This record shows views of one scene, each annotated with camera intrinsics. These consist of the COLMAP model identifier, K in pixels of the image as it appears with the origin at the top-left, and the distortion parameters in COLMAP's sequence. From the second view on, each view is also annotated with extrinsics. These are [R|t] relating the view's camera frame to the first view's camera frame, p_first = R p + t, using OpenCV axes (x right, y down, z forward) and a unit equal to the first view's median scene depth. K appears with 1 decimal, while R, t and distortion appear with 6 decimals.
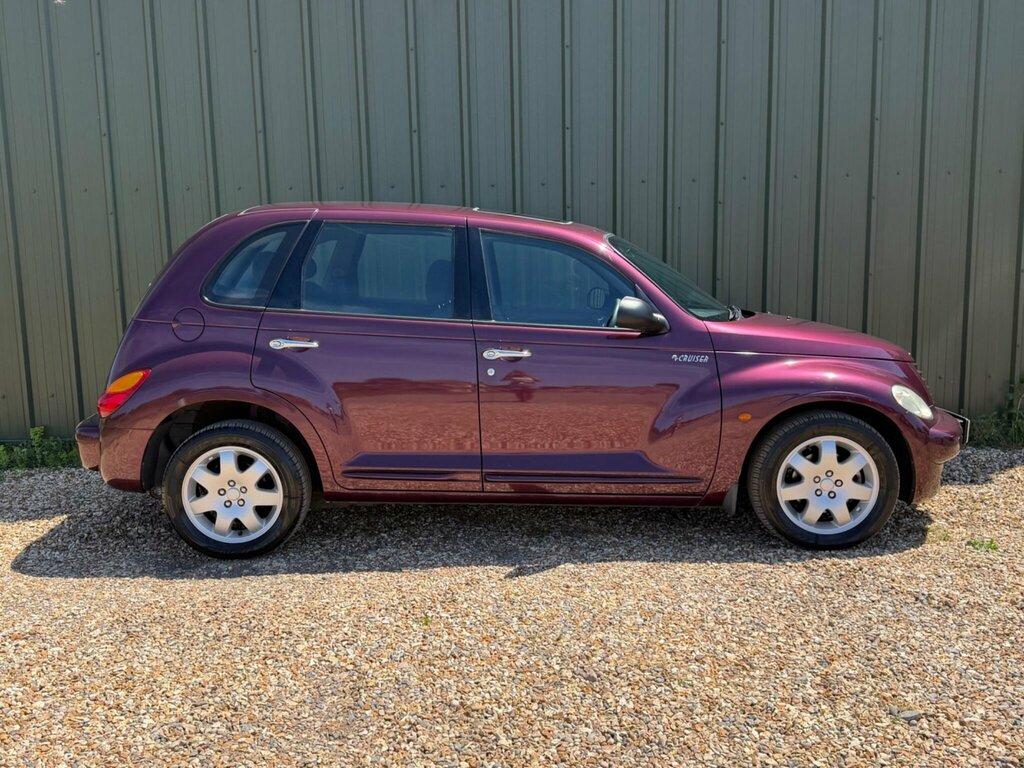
lens RADIAL K [[678.6, 0, 512.0], [0, 678.6, 384.0], [0, 0, 1]] dist [0.072768, -0.057502]
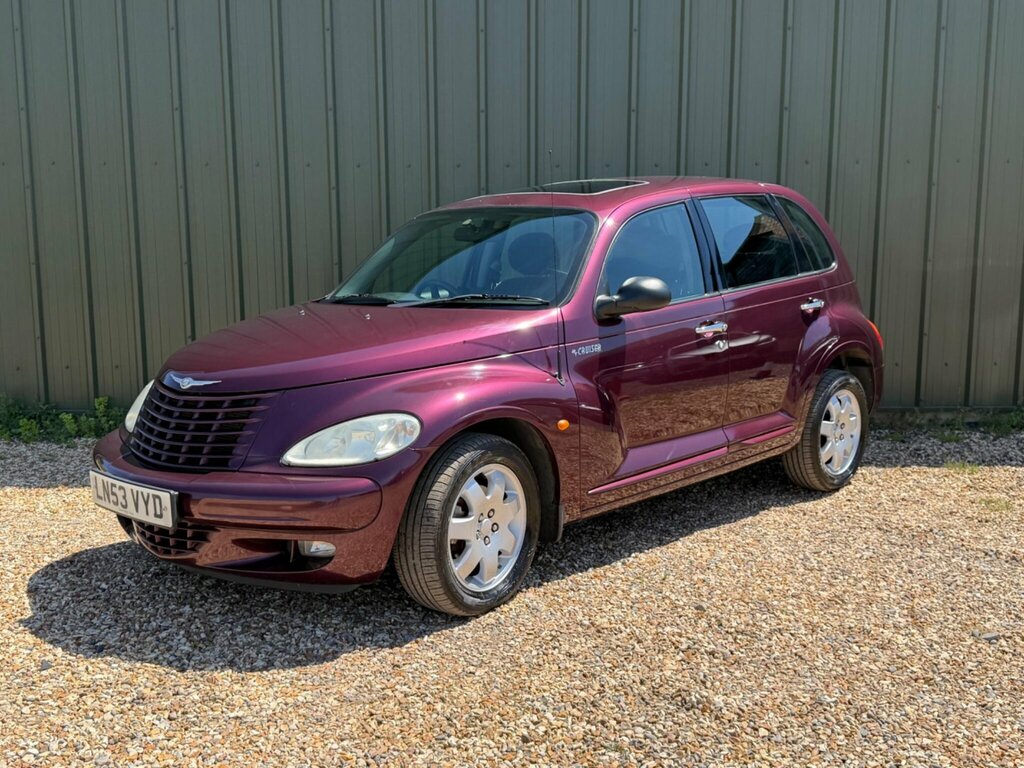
lens RADIAL K [[746.6, 0, 500.3], [0, 746.6, 387.3], [0, 0, 1]] dist [0.089129, -0.077705]
pose [[0.999835, 0.017671, 0.004179, -0.216823], [-0.017691, 0.999832, 0.004723, 0.063883], [-0.004095, -0.004796, 0.999980, -0.227166]]
